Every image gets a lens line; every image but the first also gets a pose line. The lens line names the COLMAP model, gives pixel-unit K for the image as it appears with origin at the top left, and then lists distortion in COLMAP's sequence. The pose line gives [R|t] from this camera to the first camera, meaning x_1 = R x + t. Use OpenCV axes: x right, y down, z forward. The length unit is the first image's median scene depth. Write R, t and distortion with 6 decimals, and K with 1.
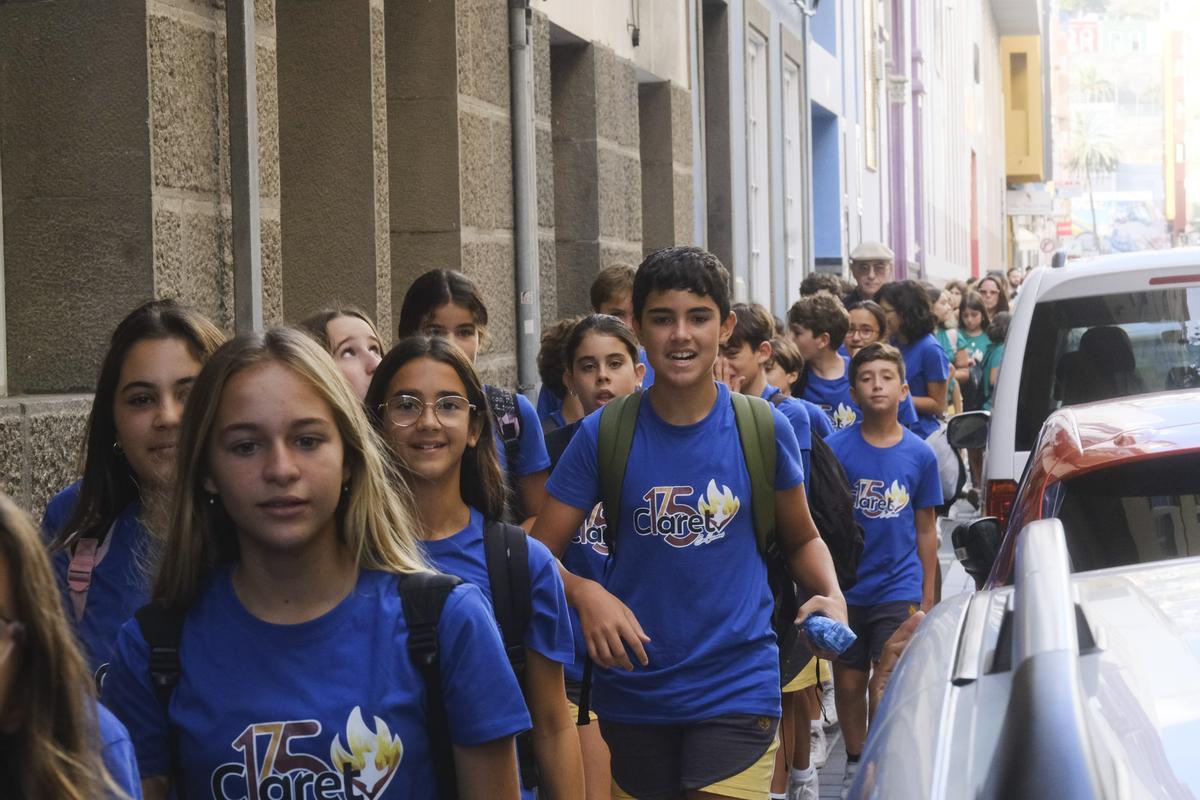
lens RADIAL K [[887.2, 0, 601.7], [0, 887.2, 381.0], [0, 0, 1]] dist [-0.021692, 0.028010]
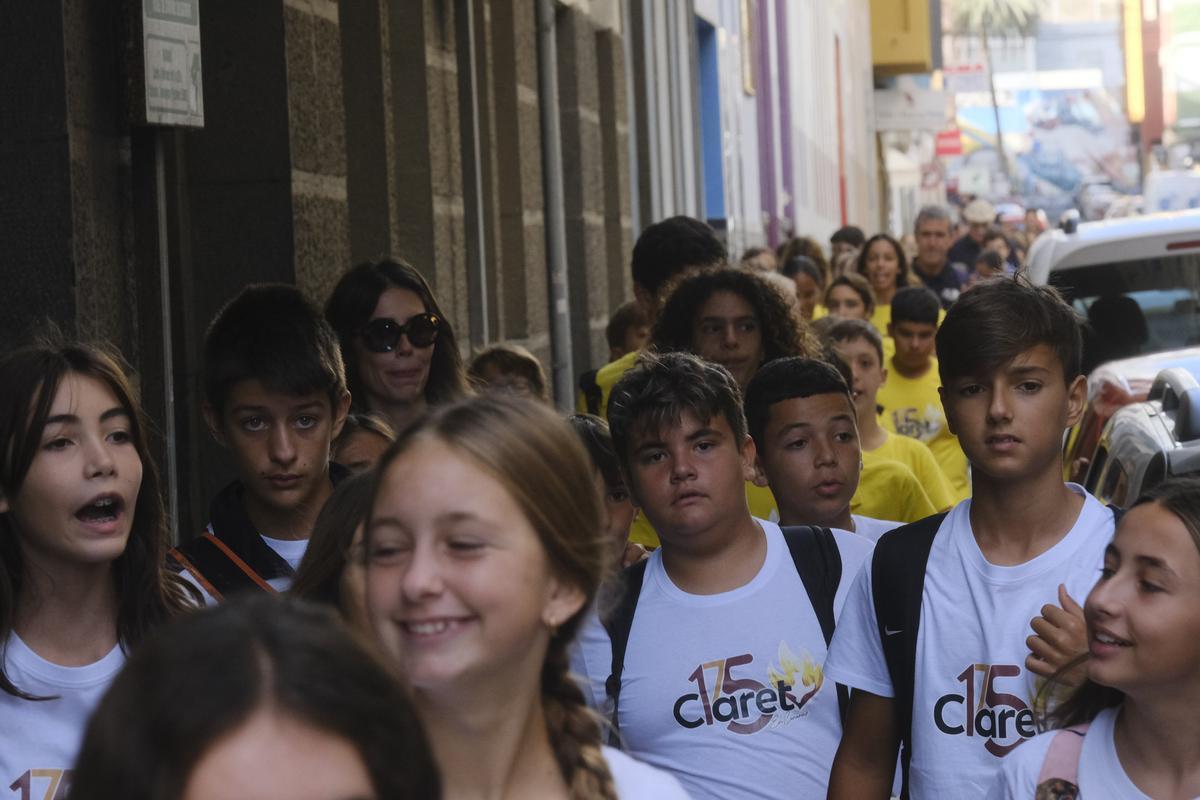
lens RADIAL K [[923.6, 0, 600.0], [0, 923.6, 365.9], [0, 0, 1]] dist [0.001013, -0.007102]
pose [[0.999789, -0.020340, 0.002945, 0.299314], [0.020329, 0.999787, 0.003558, -0.038040], [-0.003017, -0.003498, 0.999989, 0.416591]]
